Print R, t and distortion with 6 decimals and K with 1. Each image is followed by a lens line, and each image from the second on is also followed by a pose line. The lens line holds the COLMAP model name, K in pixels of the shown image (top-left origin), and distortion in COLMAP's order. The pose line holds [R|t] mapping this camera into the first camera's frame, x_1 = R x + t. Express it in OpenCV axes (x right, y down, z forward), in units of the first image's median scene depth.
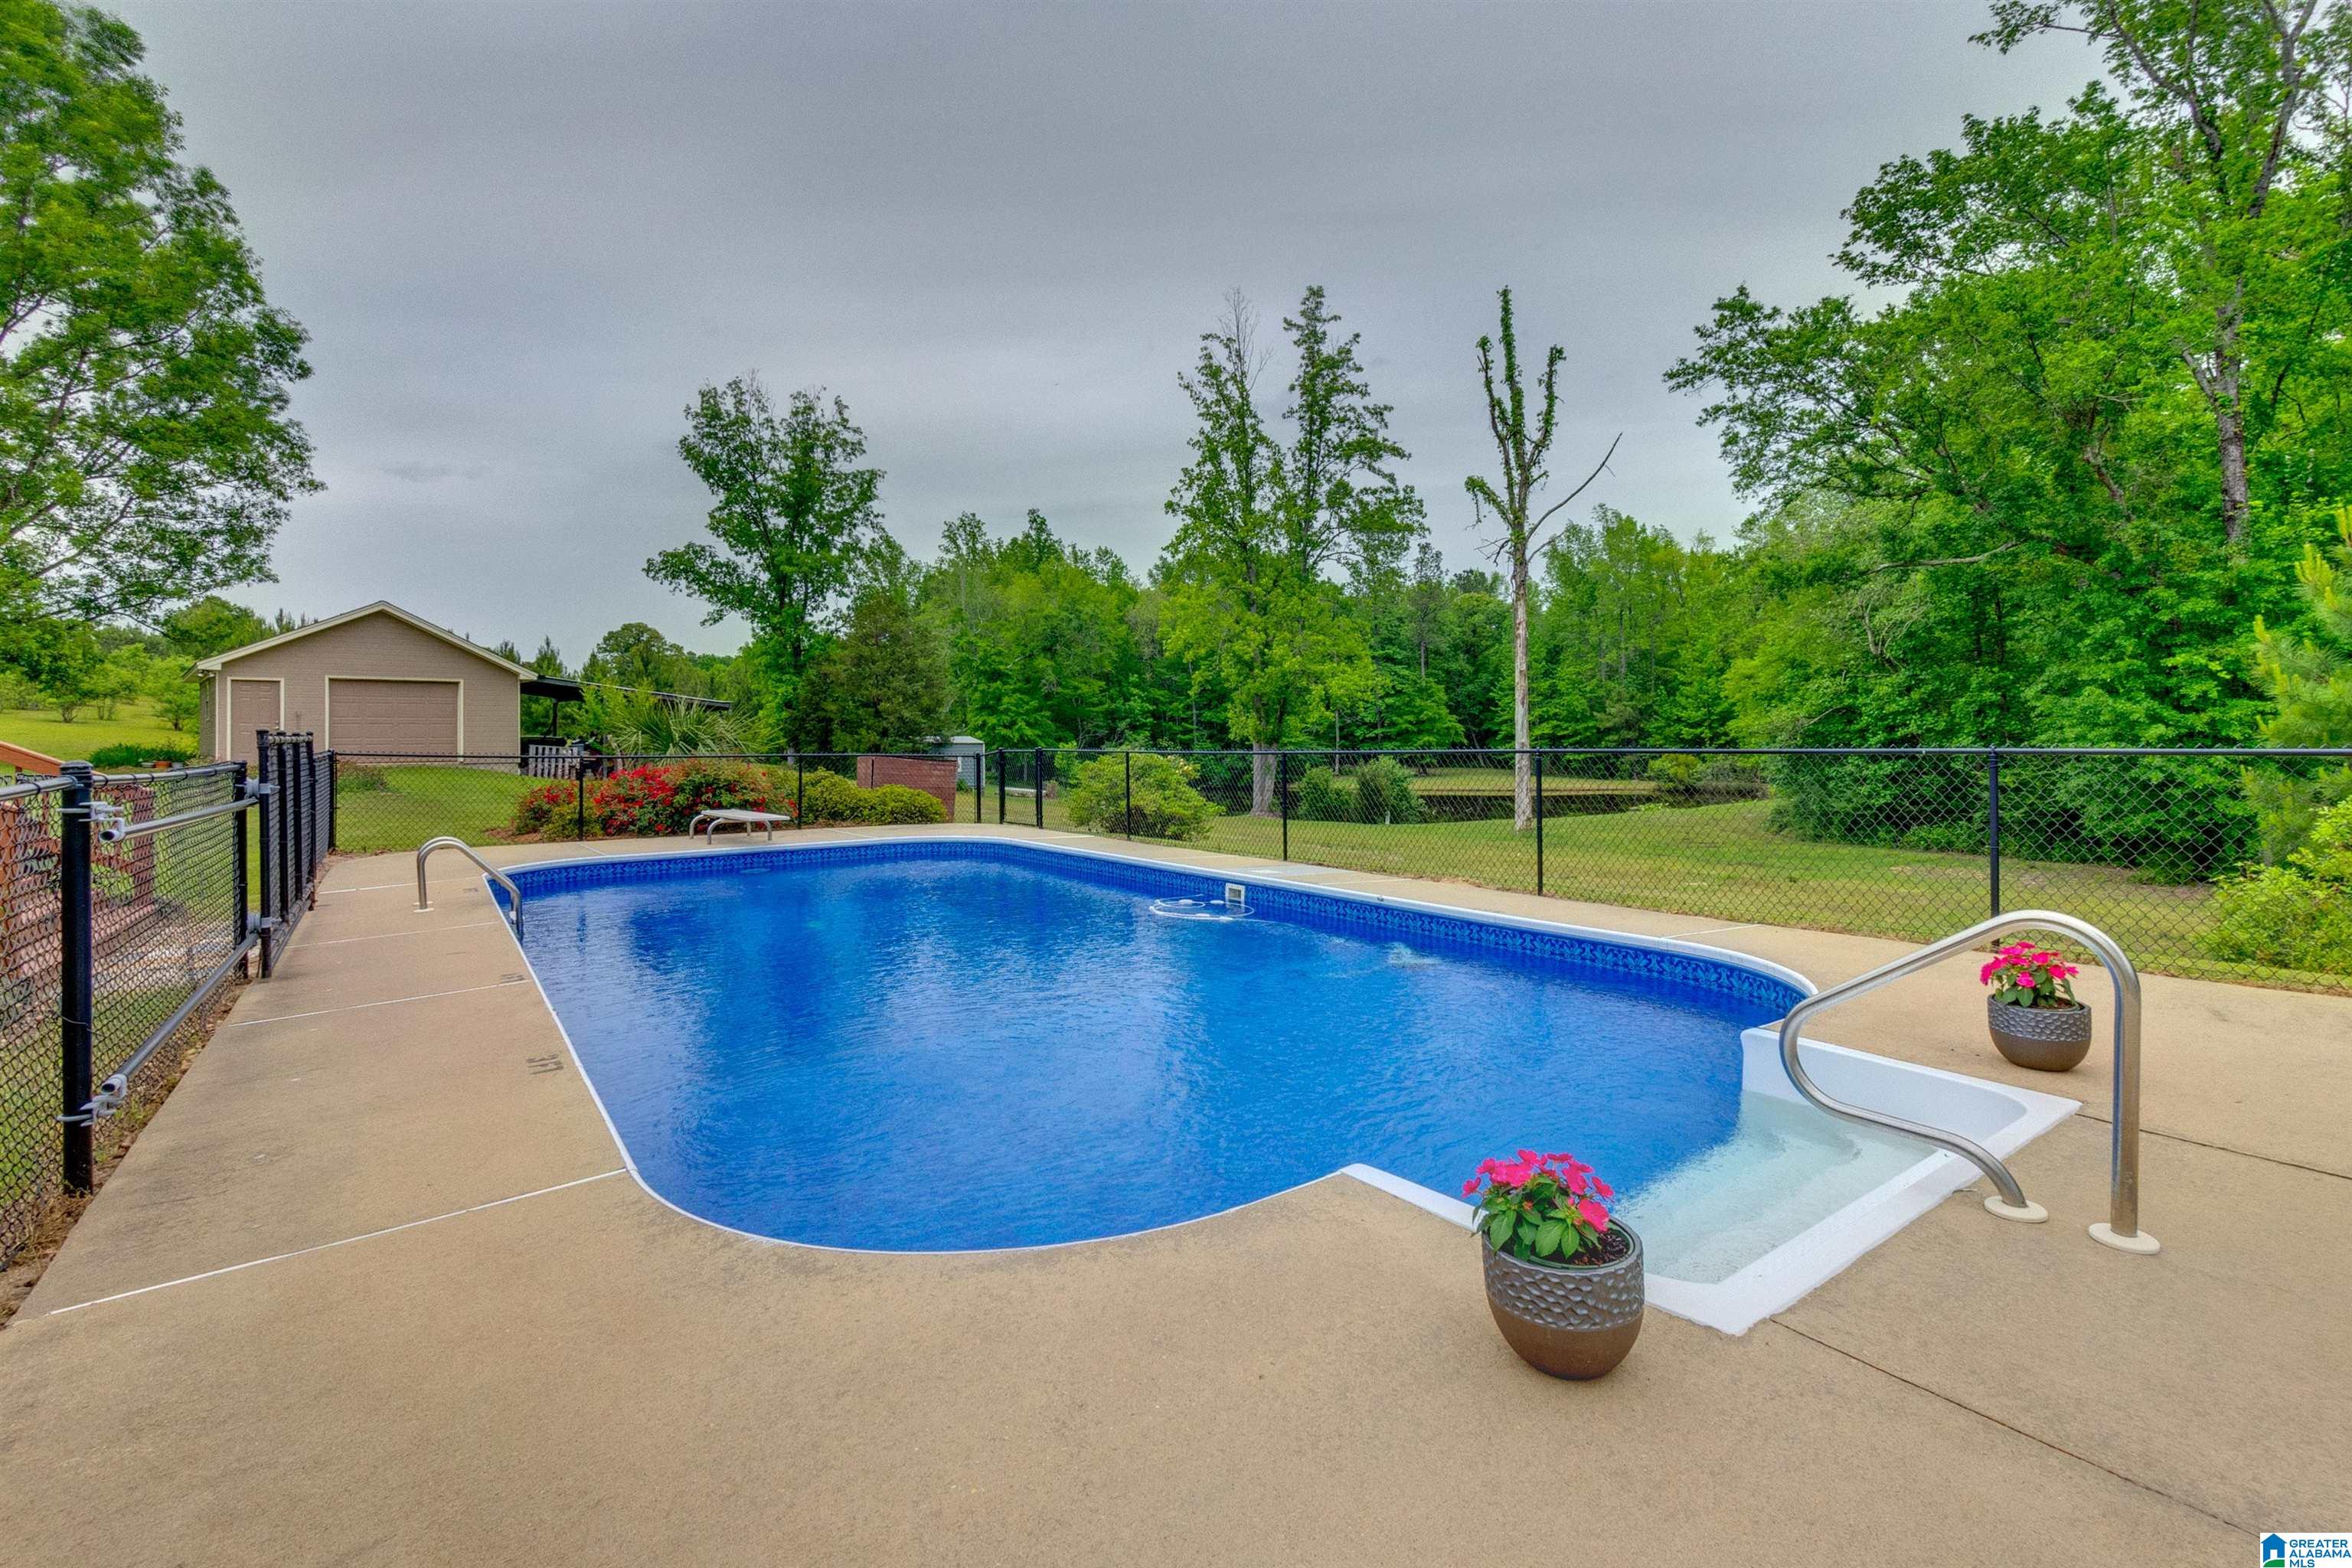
lens RADIAL K [[1051.7, 0, 1181.0], [0, 1051.7, 758.7], [0, 0, 1]] dist [-0.000825, 0.000094]
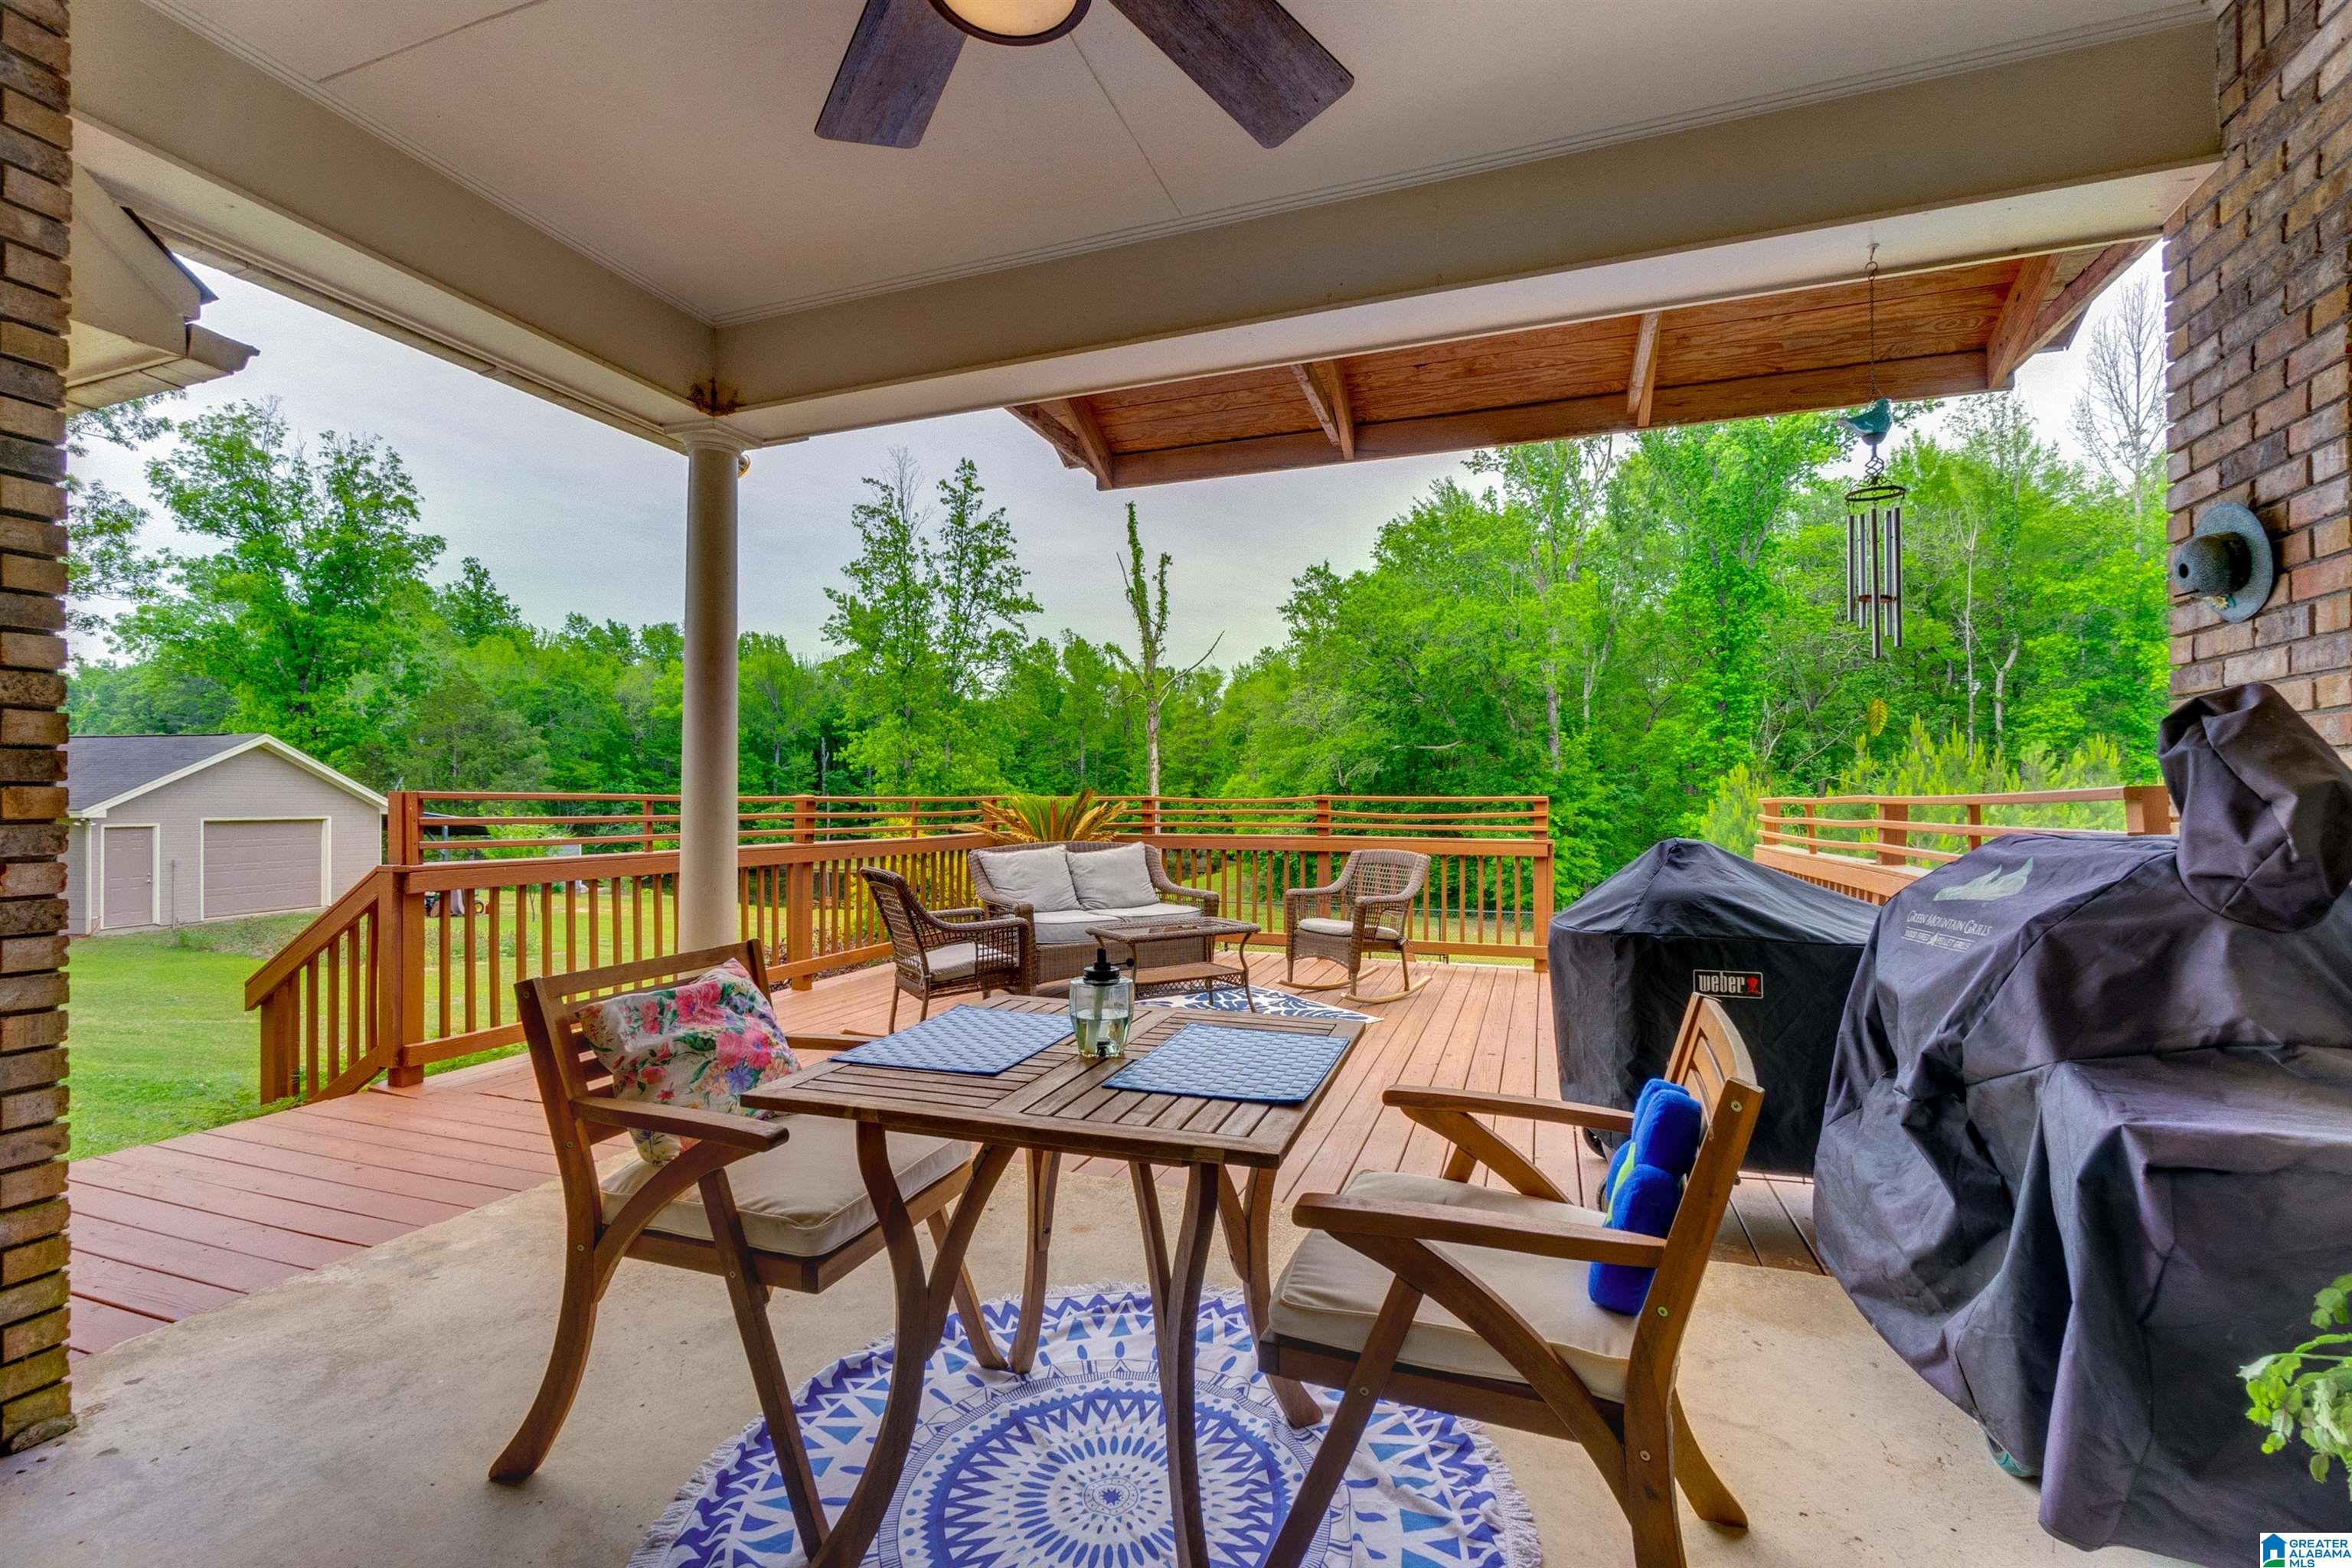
lens RADIAL K [[1051.7, 0, 1158.0], [0, 1051.7, 803.2], [0, 0, 1]] dist [-0.000825, 0.000094]
pose [[0.828813, 0.011118, 0.559416, -0.501002], [-0.001488, 0.999843, -0.017666, -0.060093], [-0.559524, 0.013809, 0.828699, -0.134112]]
